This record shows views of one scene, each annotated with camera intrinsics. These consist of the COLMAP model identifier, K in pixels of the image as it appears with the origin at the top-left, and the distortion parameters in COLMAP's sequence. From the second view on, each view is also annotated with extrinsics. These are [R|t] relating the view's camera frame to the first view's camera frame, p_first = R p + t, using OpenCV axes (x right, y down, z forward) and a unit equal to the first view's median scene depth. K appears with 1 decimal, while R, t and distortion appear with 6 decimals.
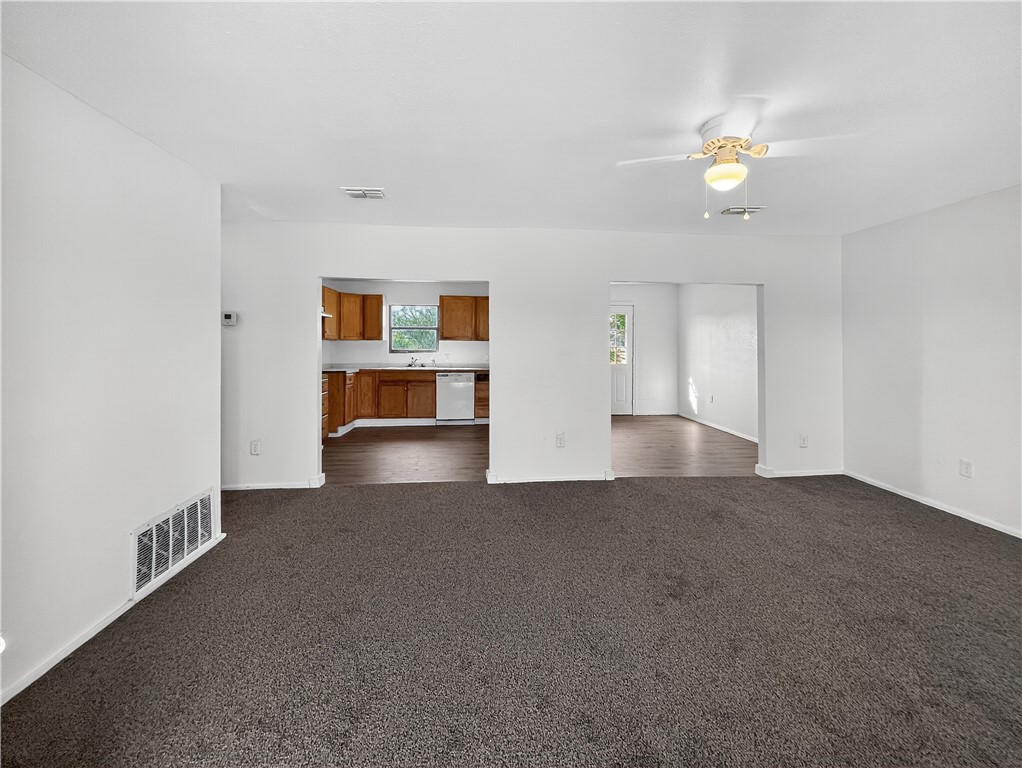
lens RADIAL K [[423.5, 0, 516.6], [0, 423.5, 346.2], [0, 0, 1]] dist [0.002221, -0.000766]
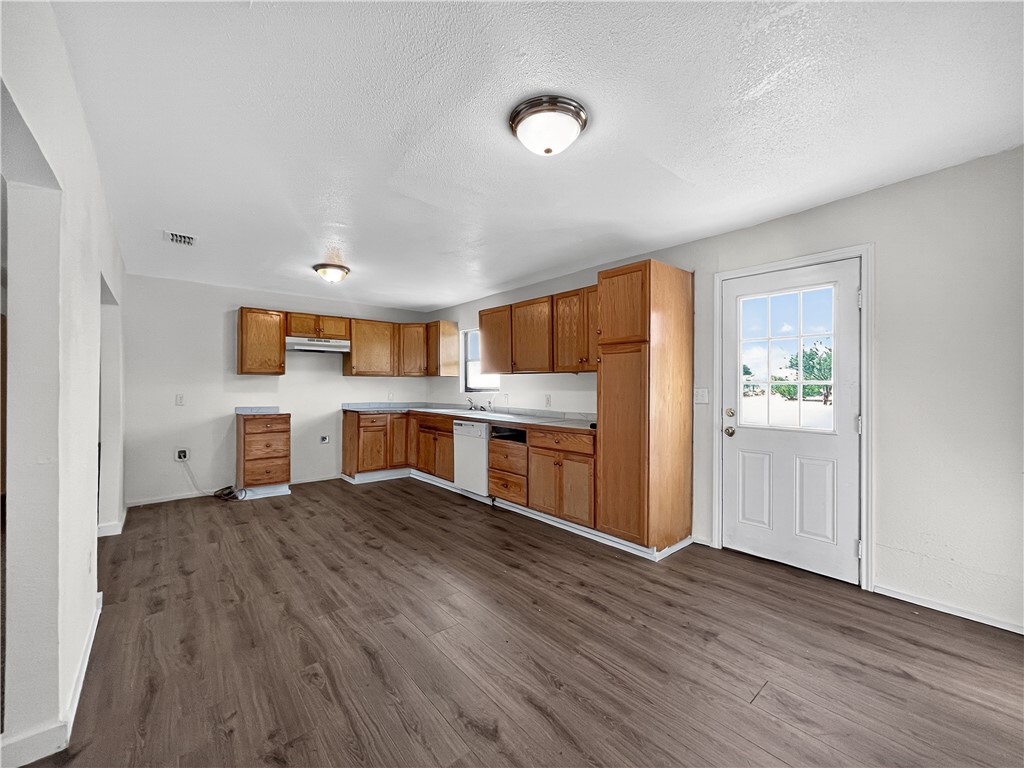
lens RADIAL K [[424.4, 0, 498.4], [0, 424.4, 387.0], [0, 0, 1]] dist [0.002221, -0.000766]
pose [[0.568617, 0.001144, -0.822601, 0.484418], [0.000683, 0.999998, 0.001863, 0.007565], [0.822602, -0.001621, 0.568616, 0.734556]]
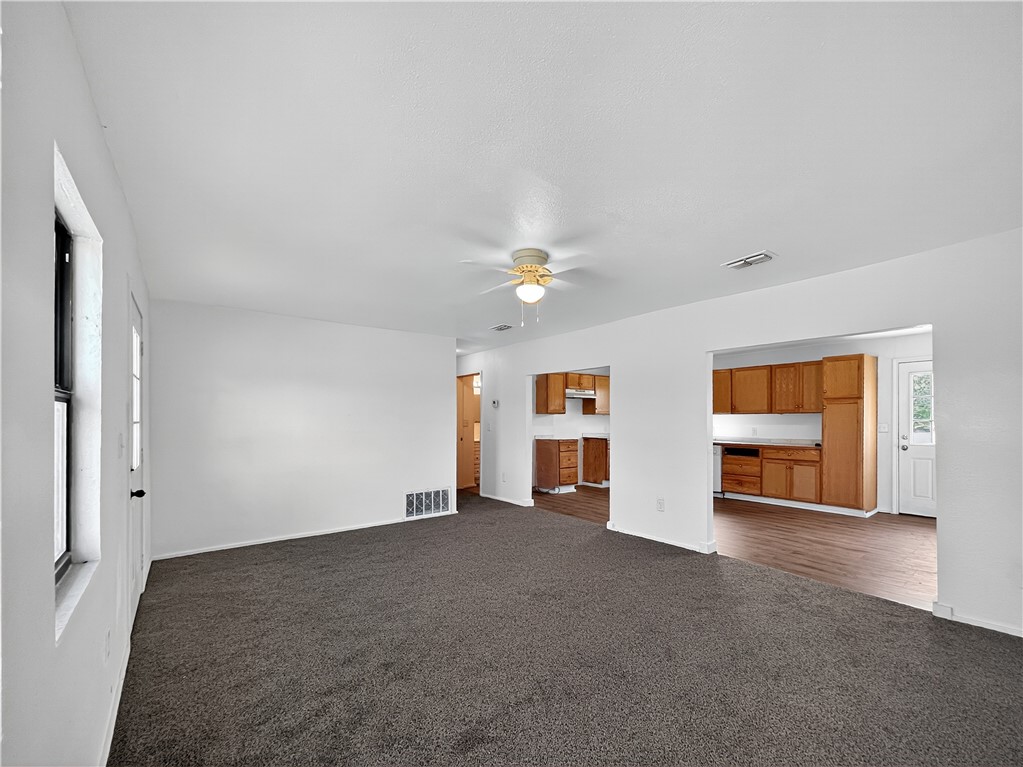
lens RADIAL K [[424.0, 0, 521.9], [0, 424.0, 416.2], [0, 0, 1]] dist [0.002221, -0.000766]
pose [[0.540925, -0.008778, -0.841025, 0.545068], [-0.000304, 0.999943, -0.010632, 0.004695], [0.841071, 0.006006, 0.540892, 0.077167]]
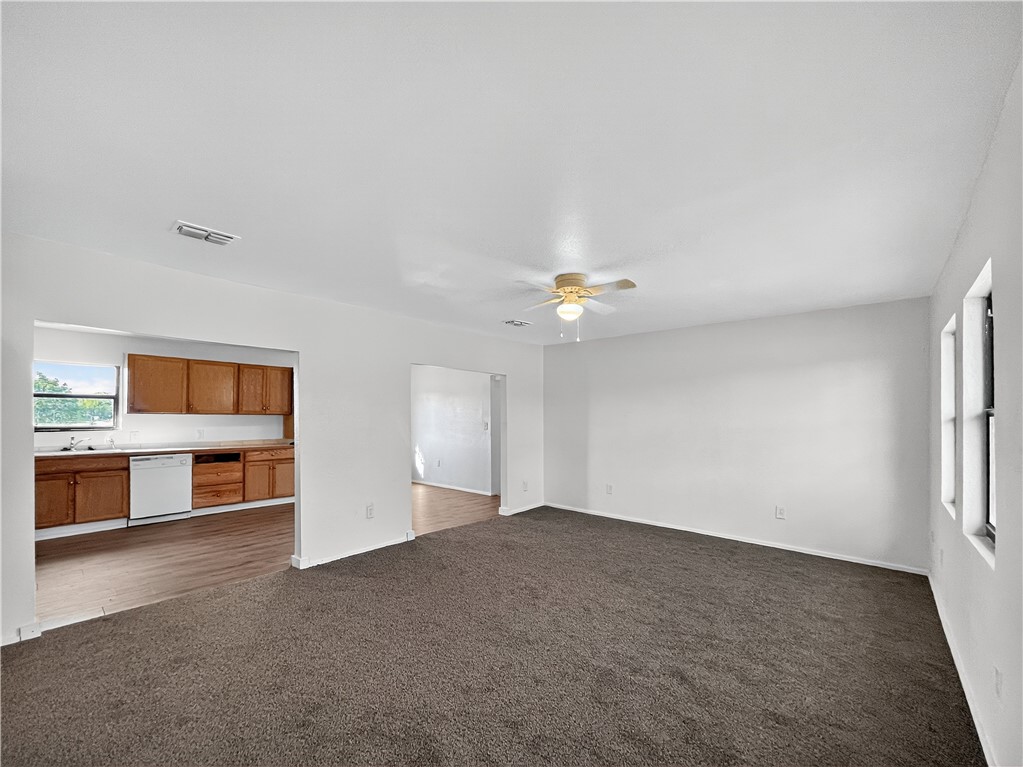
lens RADIAL K [[424.0, 0, 496.0], [0, 424.0, 416.0], [0, 0, 1]] dist [0.002221, -0.000766]
pose [[0.730076, 0.001061, 0.683365, -0.256126], [0.001460, 0.999994, -0.003112, -0.006347], [-0.683364, 0.003270, 0.730071, 0.017034]]
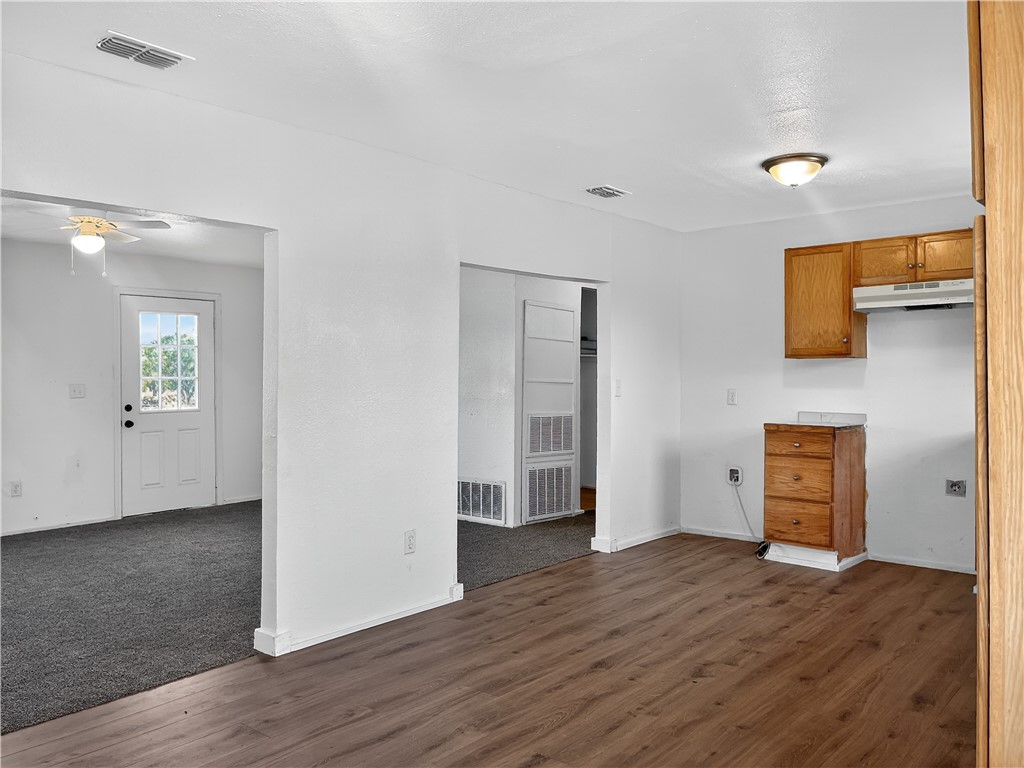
lens RADIAL K [[798.3, 0, 509.1], [0, 798.3, 387.7], [0, 0, 1]] dist [0.010690, 0.003635]
pose [[-0.715827, 0.008230, -0.698229, 0.430474], [-0.000696, 0.999922, 0.012500, 0.007613], [0.698277, 0.009434, -0.715765, 1.226514]]
